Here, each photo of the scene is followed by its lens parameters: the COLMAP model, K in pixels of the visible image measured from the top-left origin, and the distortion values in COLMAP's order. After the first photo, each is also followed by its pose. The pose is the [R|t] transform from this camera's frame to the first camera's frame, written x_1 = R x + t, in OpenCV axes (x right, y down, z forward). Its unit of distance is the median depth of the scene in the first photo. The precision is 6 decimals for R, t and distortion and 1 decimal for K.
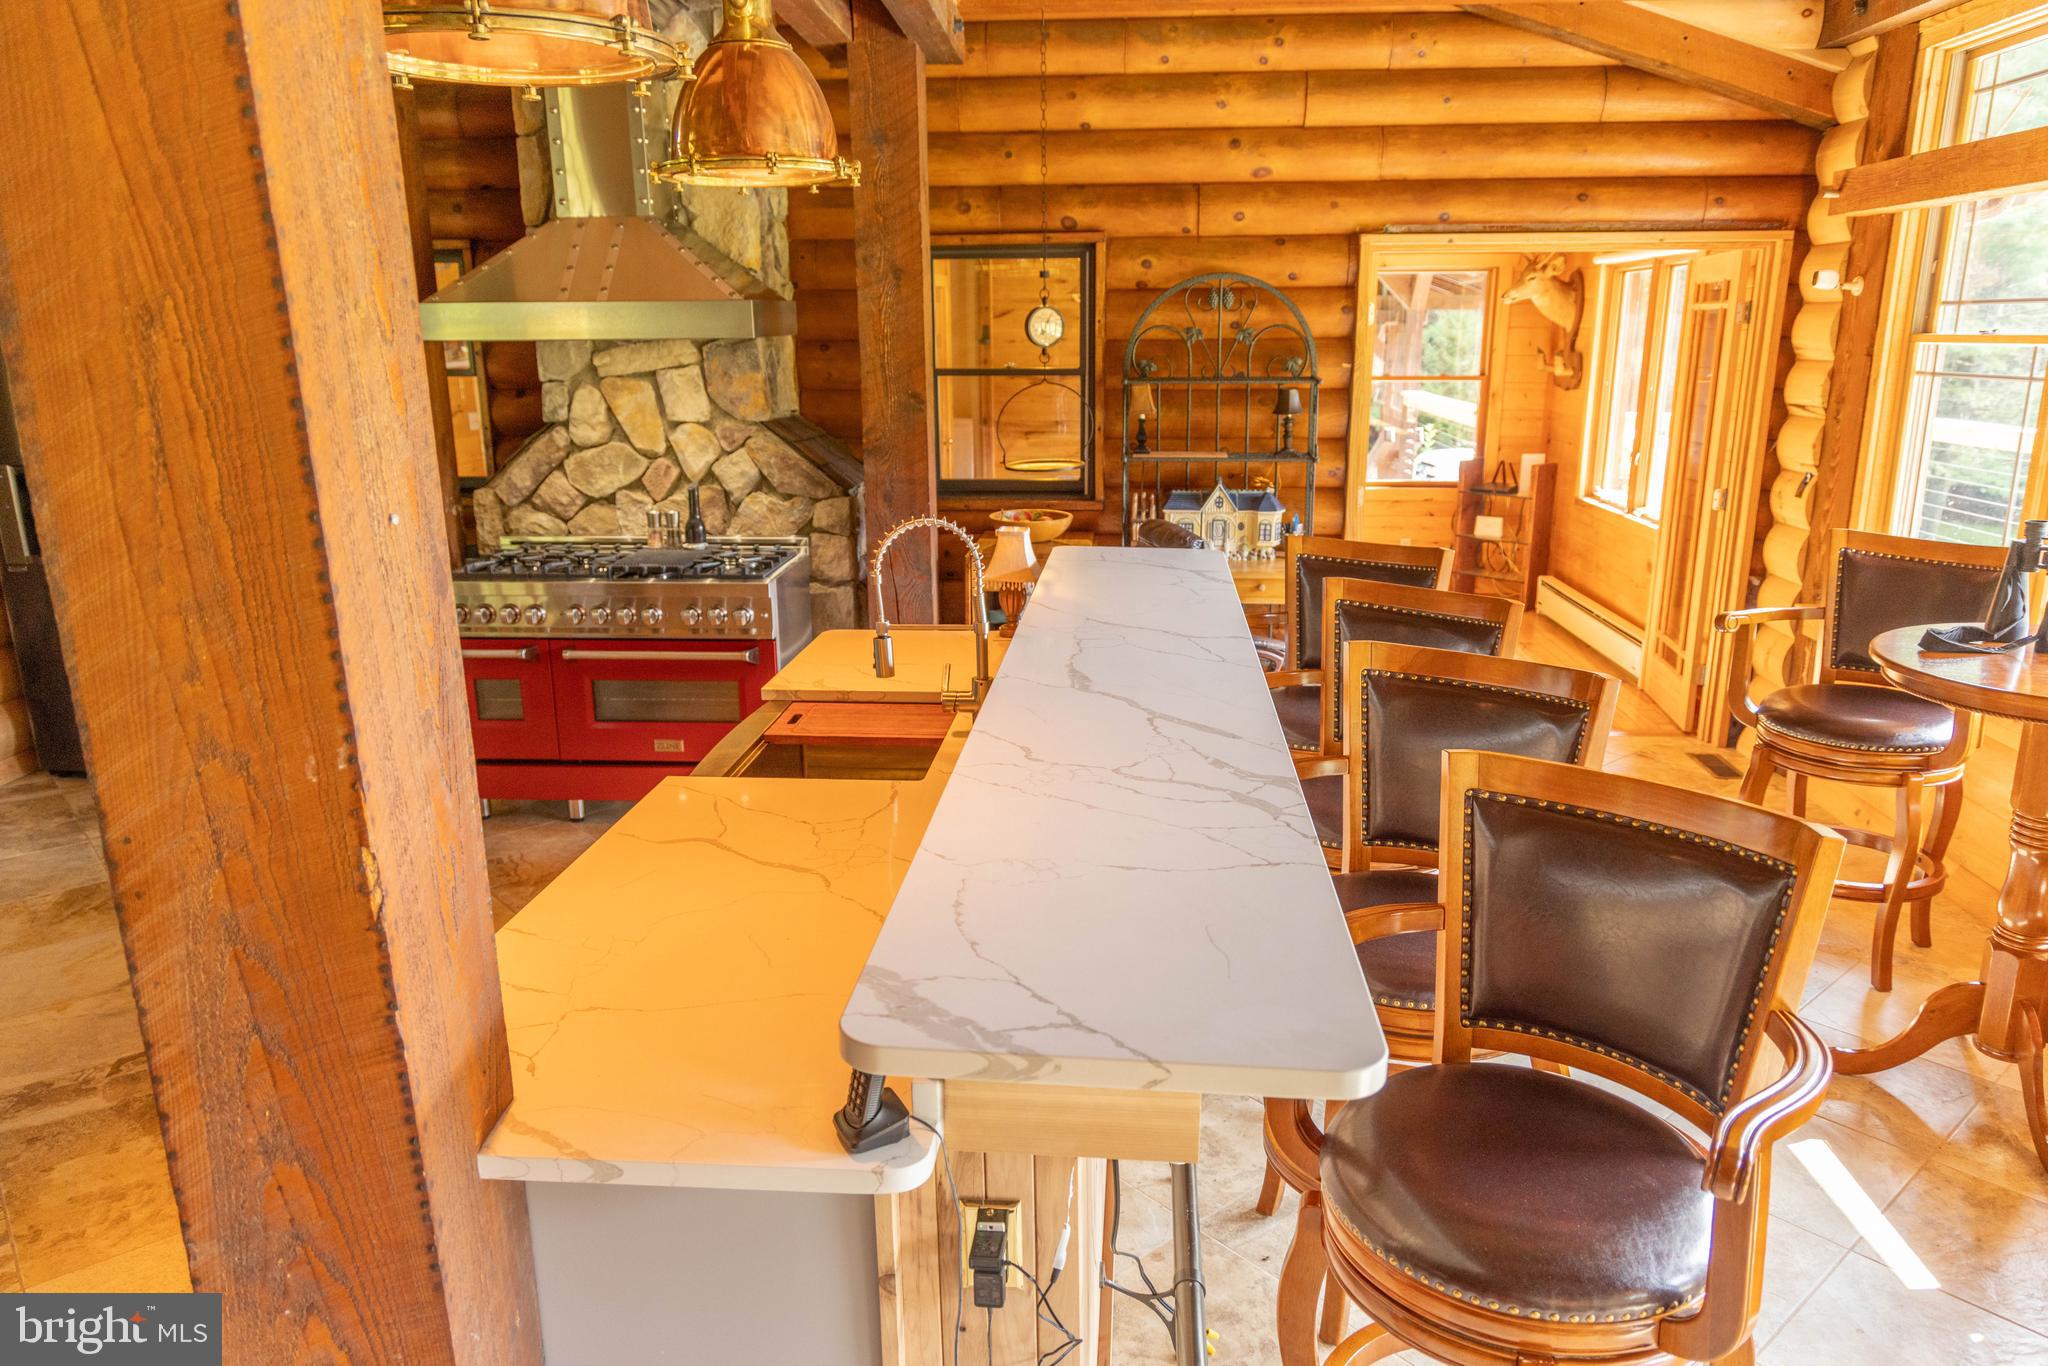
lens RADIAL K [[1355.2, 0, 1034.8], [0, 1355.2, 687.1], [0, 0, 1]] dist [-0.001225, -0.001401]
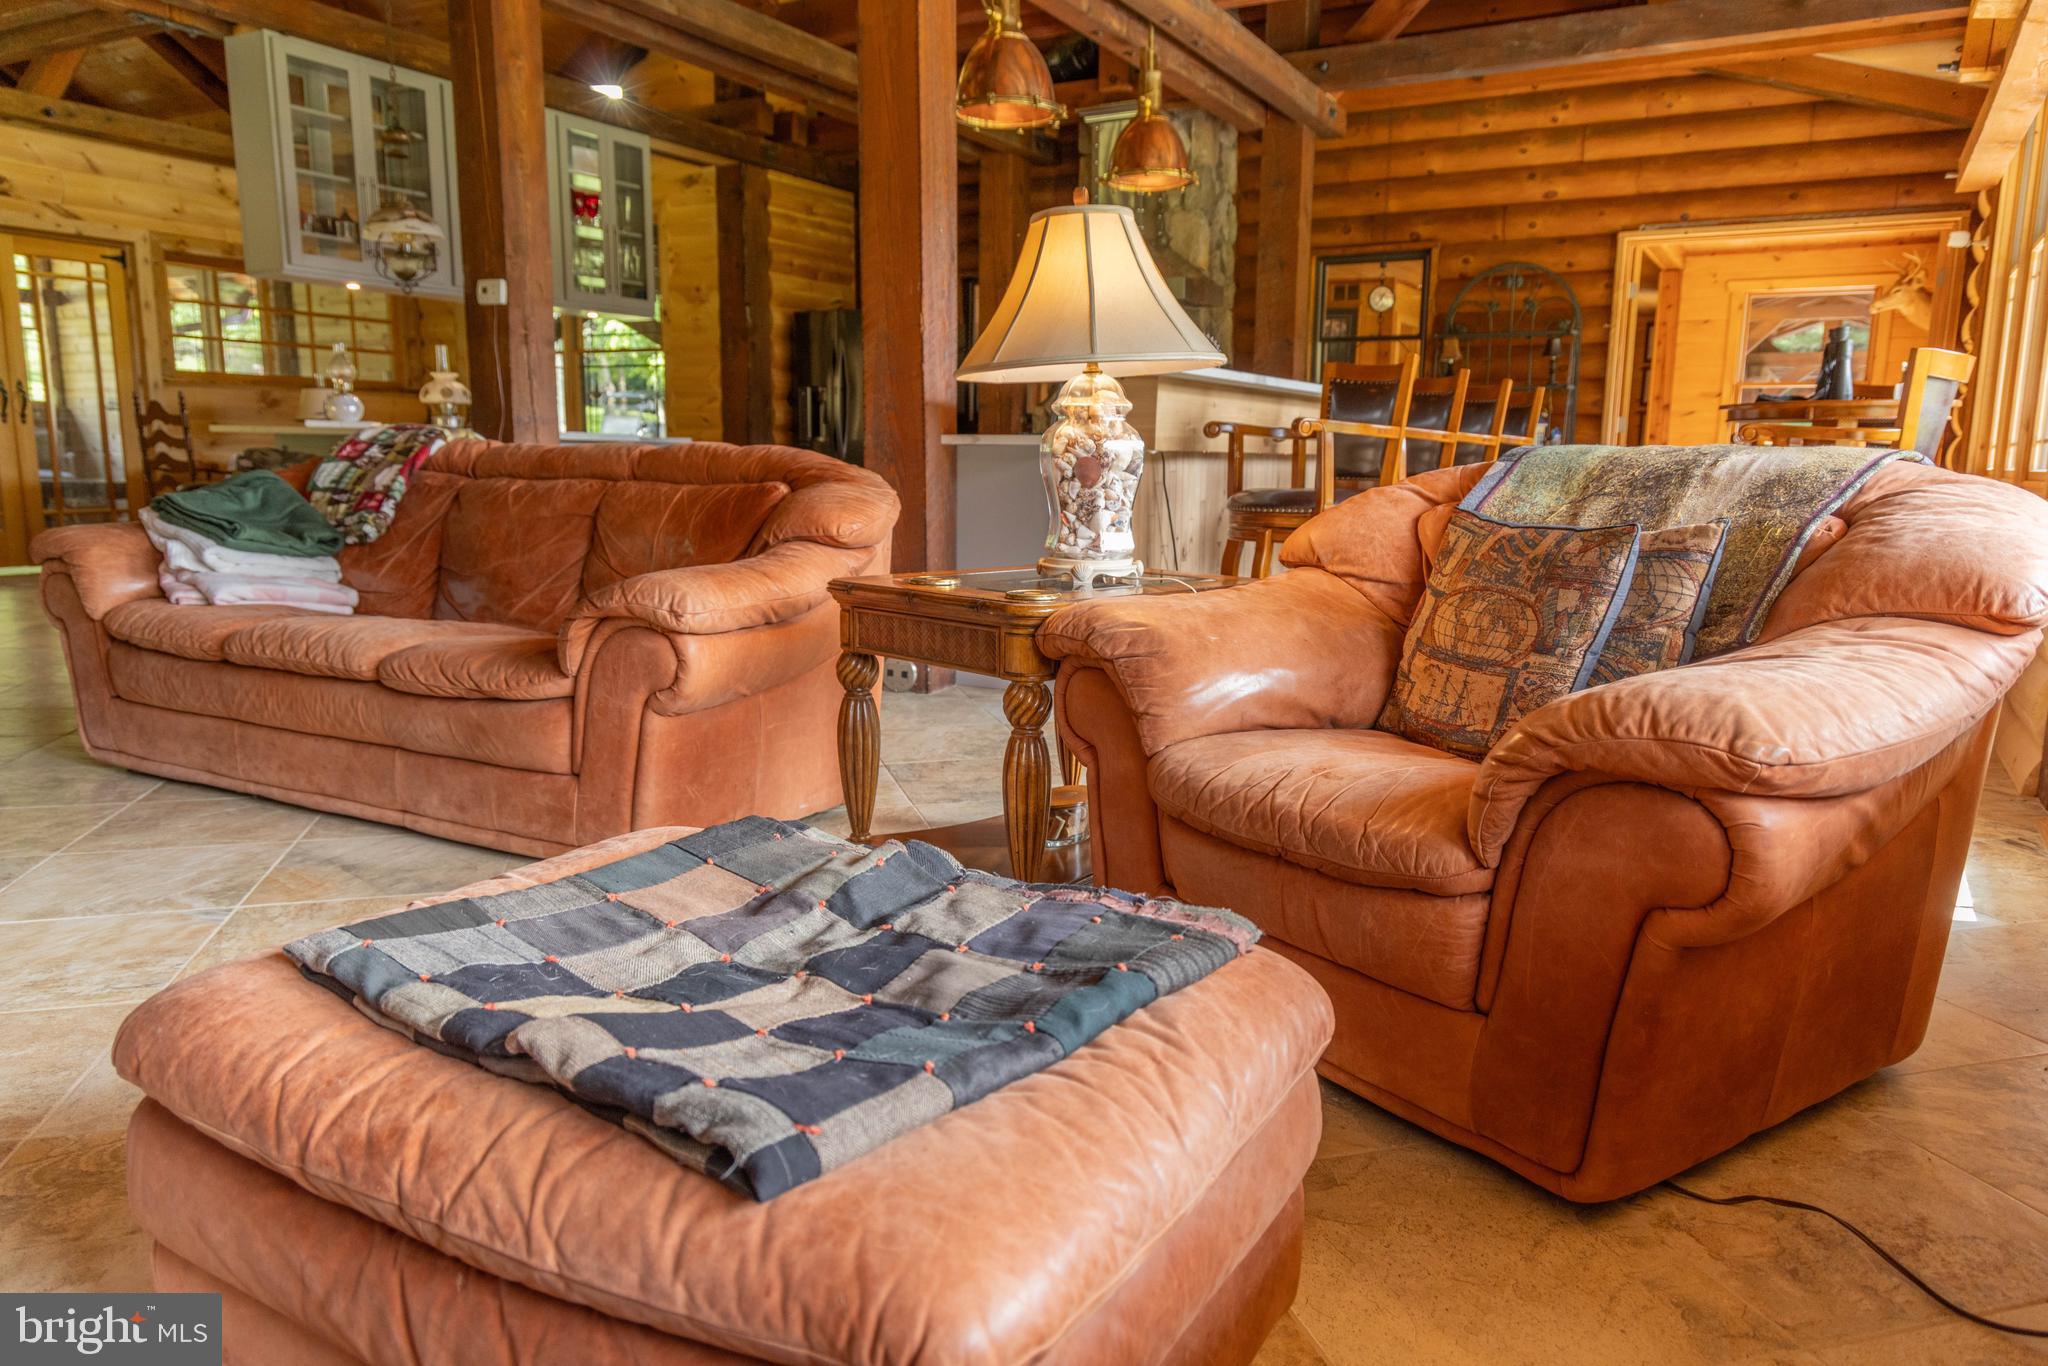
lens RADIAL K [[1355.2, 0, 1023.3], [0, 1355.2, 686.8], [0, 0, 1]] dist [-0.001225, -0.001401]
pose [[0.897193, 0.093764, -0.431570, 0.336260], [-0.132662, 0.989291, -0.060856, 0.305247], [0.421242, 0.111853, 0.900025, -0.486633]]
